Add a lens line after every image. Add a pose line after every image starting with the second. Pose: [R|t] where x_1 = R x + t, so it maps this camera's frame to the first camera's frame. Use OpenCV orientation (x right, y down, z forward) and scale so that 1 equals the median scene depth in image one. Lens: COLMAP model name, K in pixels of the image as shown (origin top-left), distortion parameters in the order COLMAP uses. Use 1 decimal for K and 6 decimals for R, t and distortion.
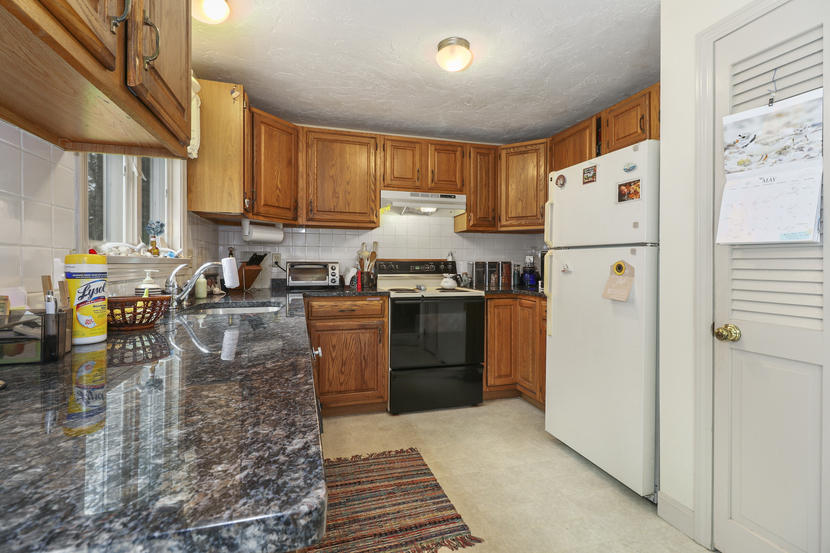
lens RADIAL K [[385.8, 0, 415.1], [0, 385.8, 264.5], [0, 0, 1]] dist [0.005745, -0.009316]
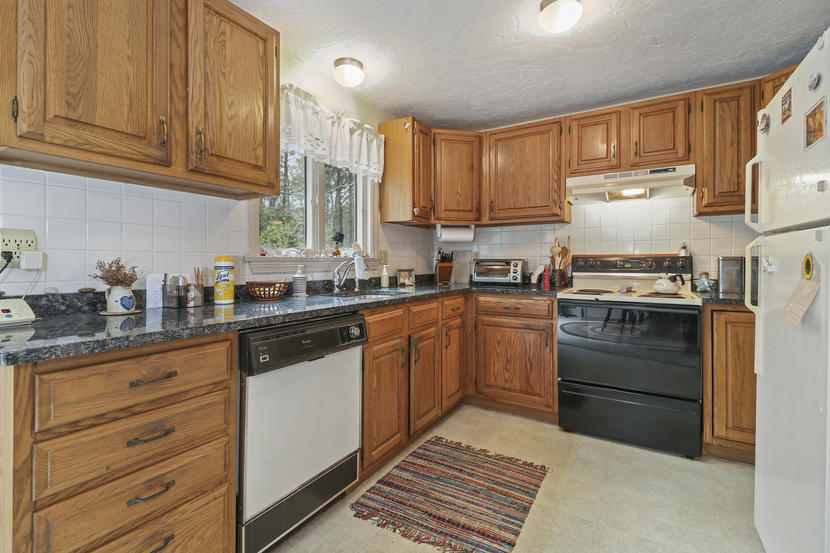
lens RADIAL K [[385.8, 0, 397.0], [0, 385.8, 260.8], [0, 0, 1]] dist [0.005745, -0.009316]
pose [[0.653184, -0.004680, -0.757185, 0.363607], [0.003115, 0.999989, -0.003493, 0.000932], [0.757193, -0.000077, 0.653192, 0.127855]]
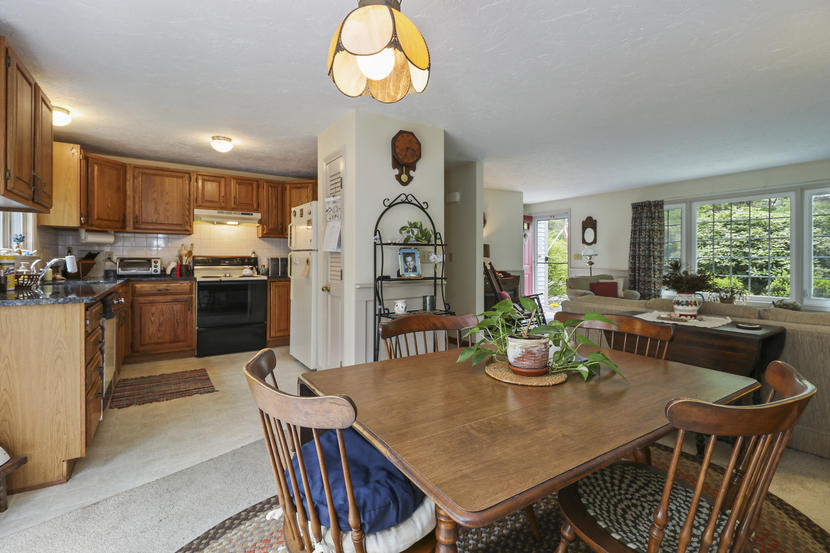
lens RADIAL K [[385.8, 0, 423.9], [0, 385.8, 260.9], [0, 0, 1]] dist [0.005745, -0.009316]
pose [[0.952610, -0.000623, 0.304193, 0.324579], [-0.000832, 0.999989, 0.004654, -0.002741], [-0.304193, -0.004687, 0.952599, -0.725786]]
